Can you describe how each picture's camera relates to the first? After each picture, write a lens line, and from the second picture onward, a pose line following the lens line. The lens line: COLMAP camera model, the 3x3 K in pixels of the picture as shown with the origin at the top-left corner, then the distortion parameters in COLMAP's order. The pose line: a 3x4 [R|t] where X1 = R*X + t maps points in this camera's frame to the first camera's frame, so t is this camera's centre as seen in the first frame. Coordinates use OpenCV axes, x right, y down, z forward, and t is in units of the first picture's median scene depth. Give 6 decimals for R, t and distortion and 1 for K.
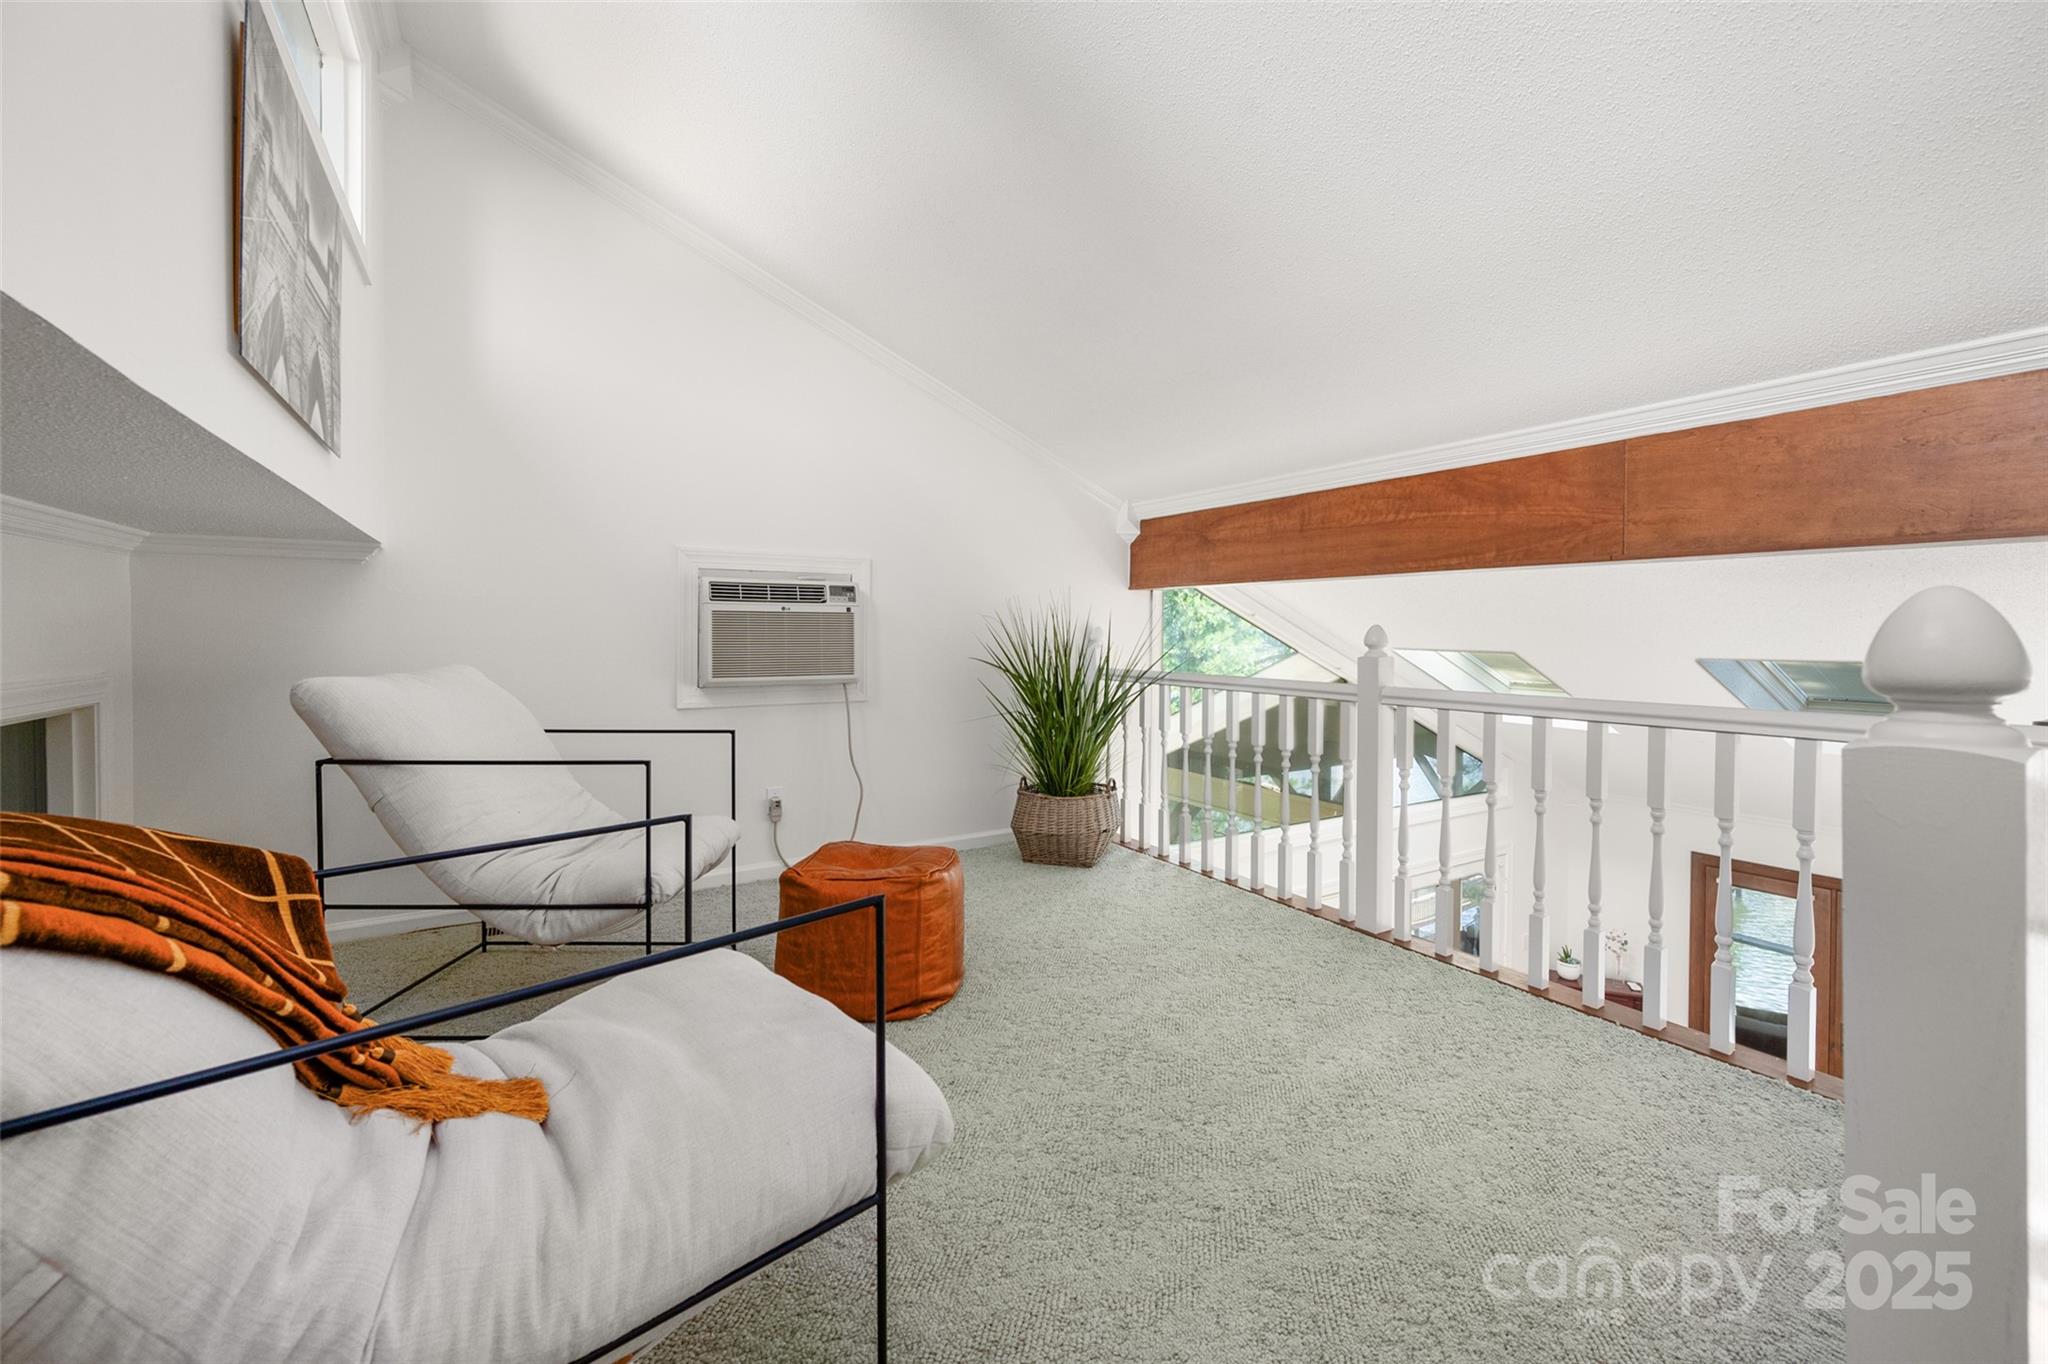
lens RADIAL K [[807.8, 0, 1026.4], [0, 807.8, 641.7], [0, 0, 1]] dist [-0.000746, 0.000012]
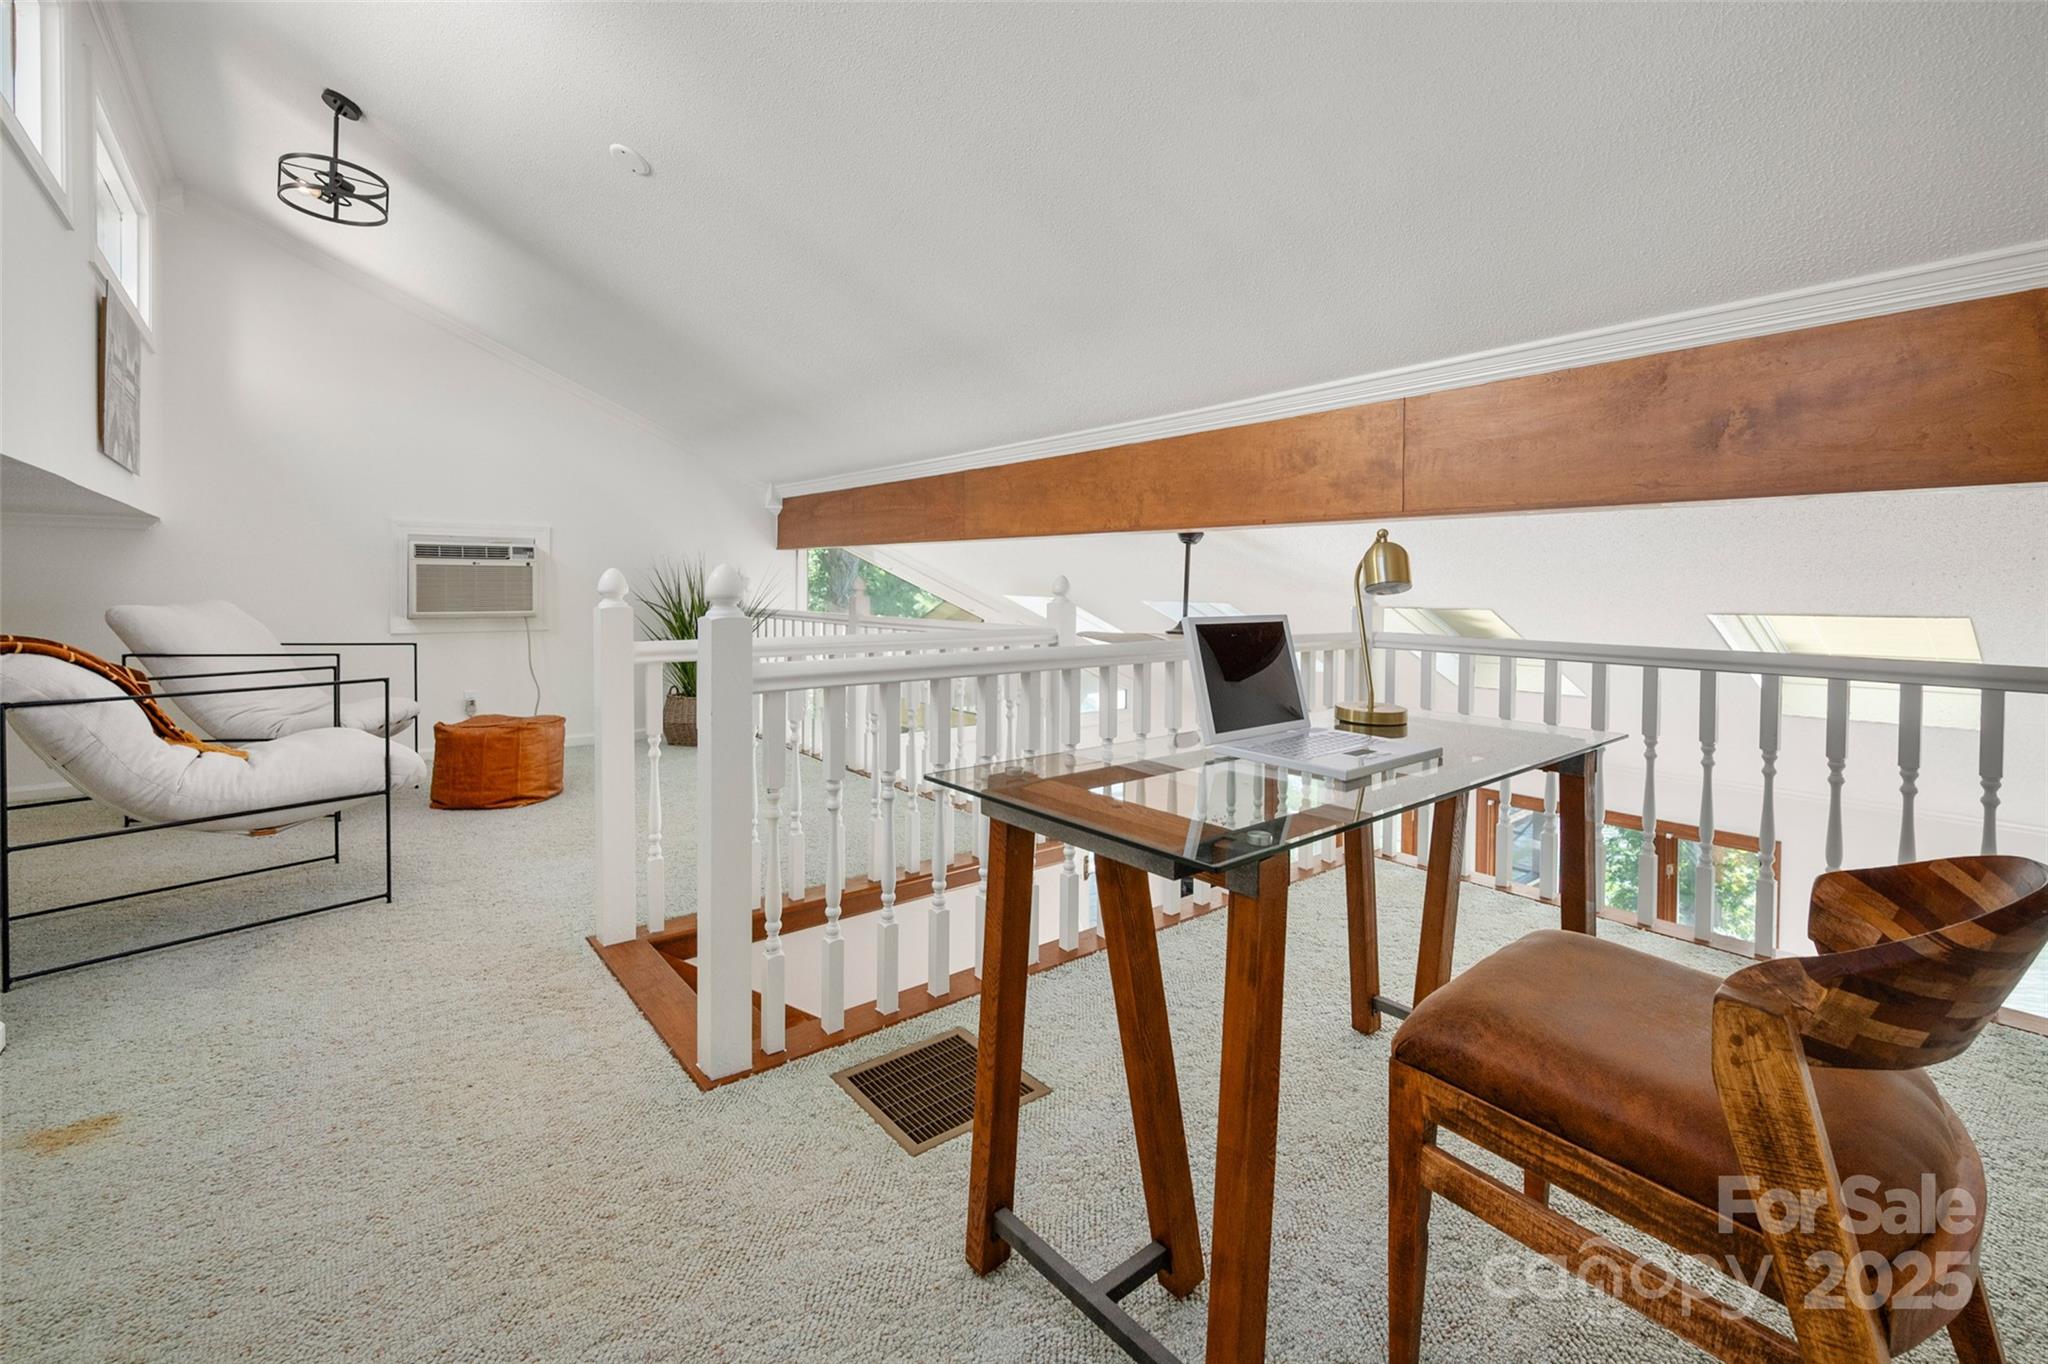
lens RADIAL K [[872.0, 0, 1027.7], [0, 872.0, 591.8], [0, 0, 1]] dist [0.000485, -0.000192]
pose [[0.991875, 0.002806, 0.127182, 0.466876], [-0.002721, 0.999996, -0.000844, 0.007699], [-0.127184, 0.000491, 0.991879, -0.640018]]
